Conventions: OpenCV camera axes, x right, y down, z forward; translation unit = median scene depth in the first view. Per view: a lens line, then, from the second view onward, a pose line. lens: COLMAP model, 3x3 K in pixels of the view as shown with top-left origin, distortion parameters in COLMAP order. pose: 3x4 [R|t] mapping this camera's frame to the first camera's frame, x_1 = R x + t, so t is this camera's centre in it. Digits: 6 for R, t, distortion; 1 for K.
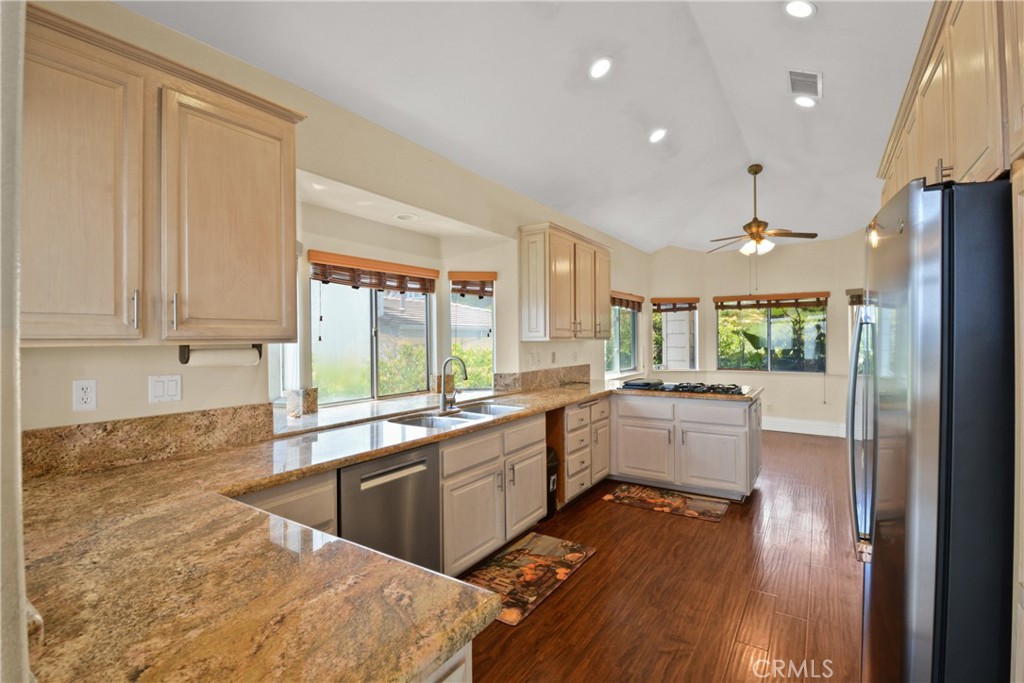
lens RADIAL K [[460.4, 0, 513.0], [0, 460.4, 340.9], [0, 0, 1]] dist [0.007760, -0.002067]
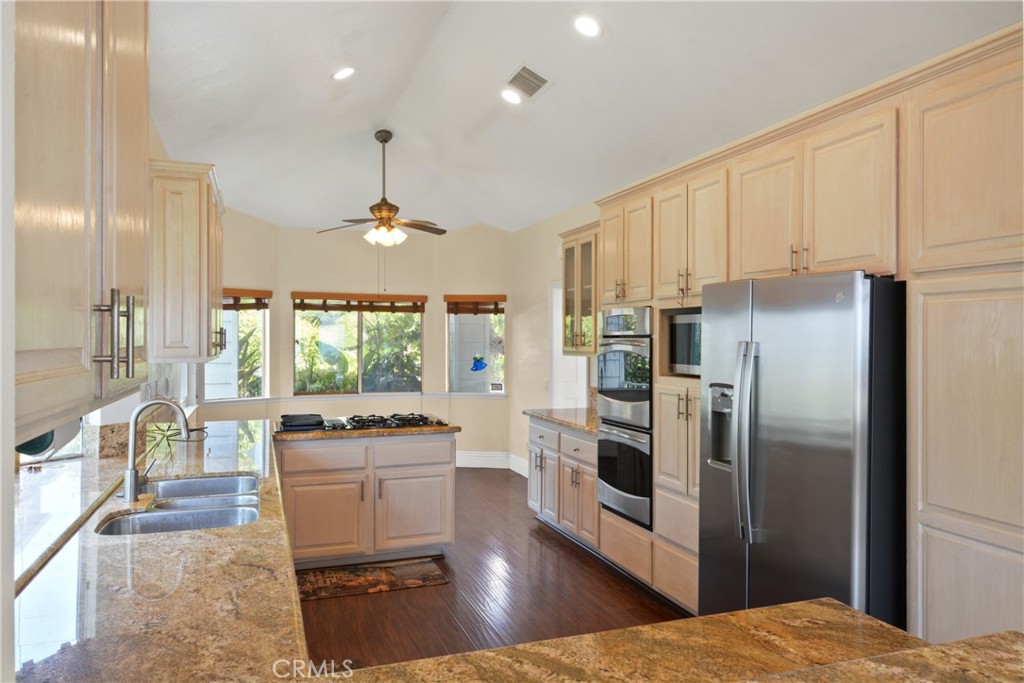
lens RADIAL K [[731.0, 0, 512.1], [0, 731.0, 341.1], [0, 0, 1]] dist [0.020074, 0.003115]
pose [[0.600200, 0.006410, 0.799824, -0.448260], [-0.001257, 0.999974, -0.007071, -0.022059], [-0.799849, 0.003238, 0.600192, 0.111085]]
